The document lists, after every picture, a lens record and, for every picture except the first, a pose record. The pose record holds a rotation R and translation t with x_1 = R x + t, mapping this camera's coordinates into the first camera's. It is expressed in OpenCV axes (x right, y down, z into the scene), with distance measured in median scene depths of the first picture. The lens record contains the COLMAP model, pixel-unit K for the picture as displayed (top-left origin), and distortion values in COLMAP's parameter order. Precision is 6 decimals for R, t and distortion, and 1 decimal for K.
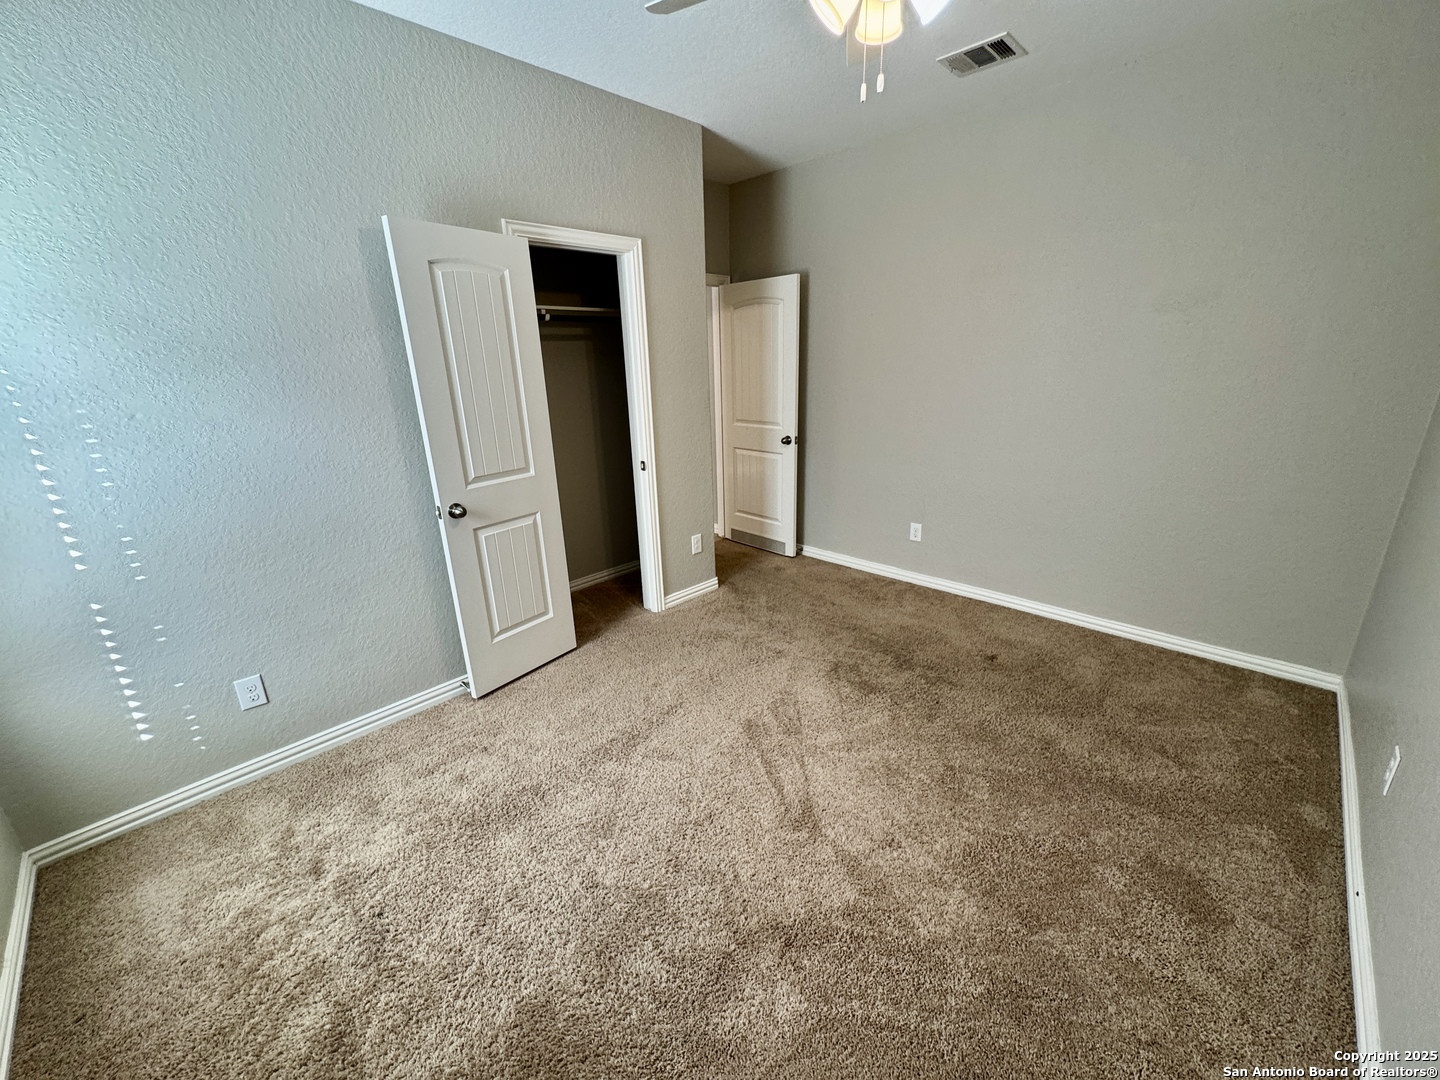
lens RADIAL K [[578.6, 0, 719.1], [0, 578.6, 542.1], [0, 0, 1]] dist [-0.003272, -0.000078]
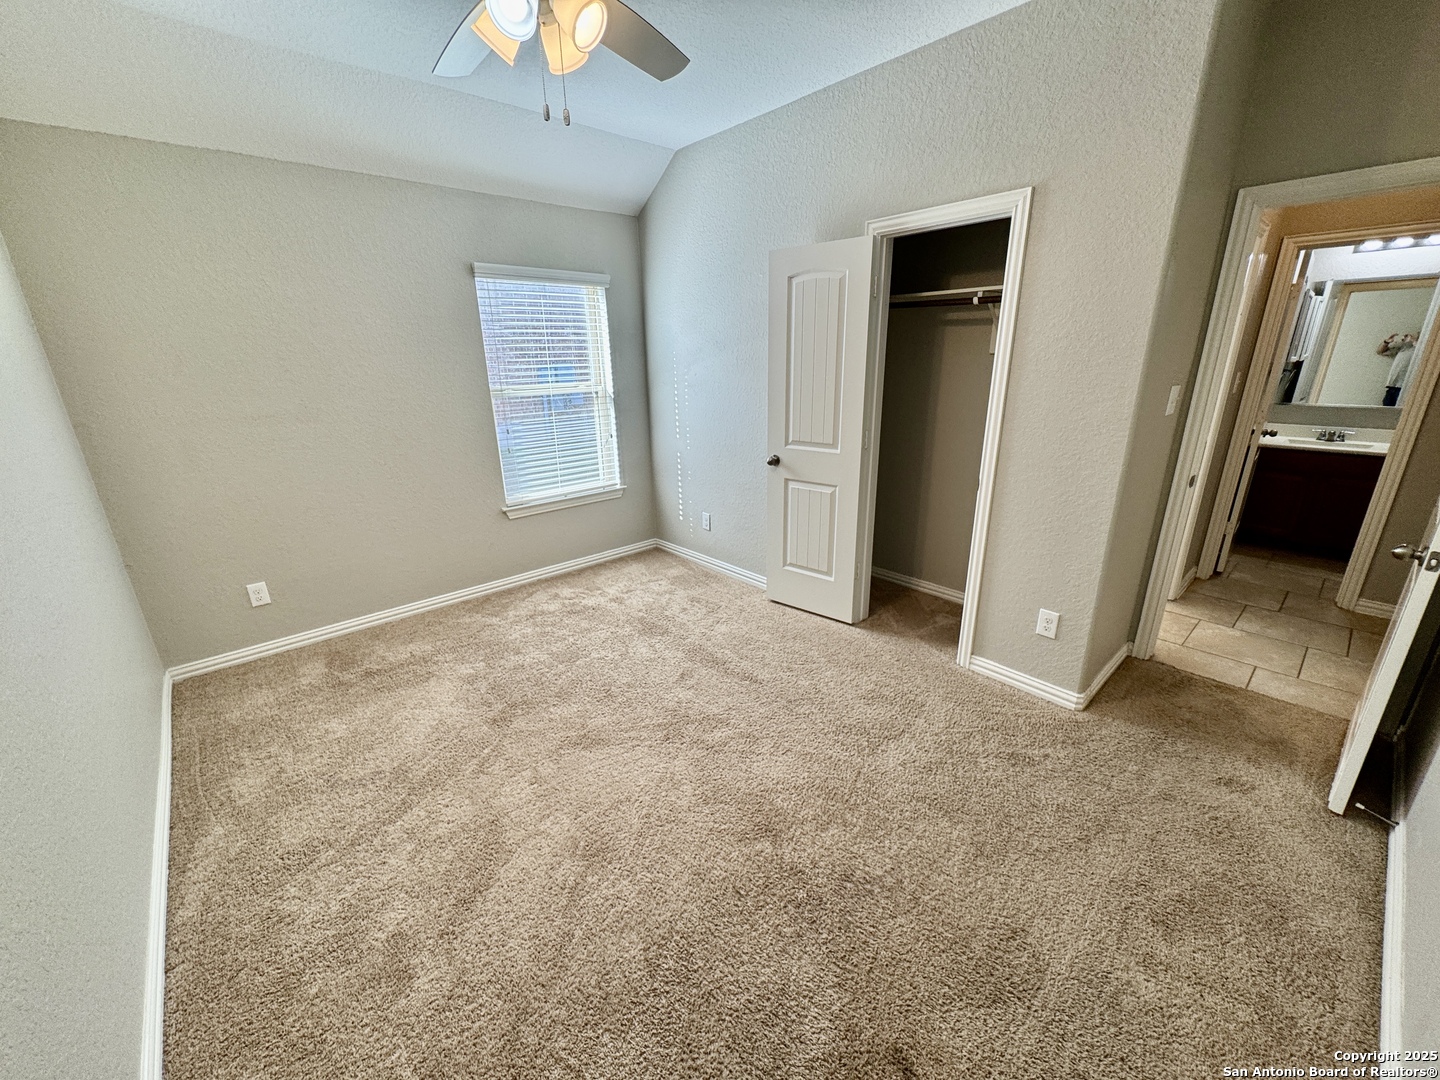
lens RADIAL K [[578.6, 0, 717.9], [0, 578.6, 541.9], [0, 0, 1]] dist [-0.003272, -0.000078]
pose [[-0.067365, 0.342327, -0.937163, 0.885220], [-0.283259, 0.894085, 0.346953, -0.311762], [0.956675, 0.288832, 0.036737, 0.857754]]
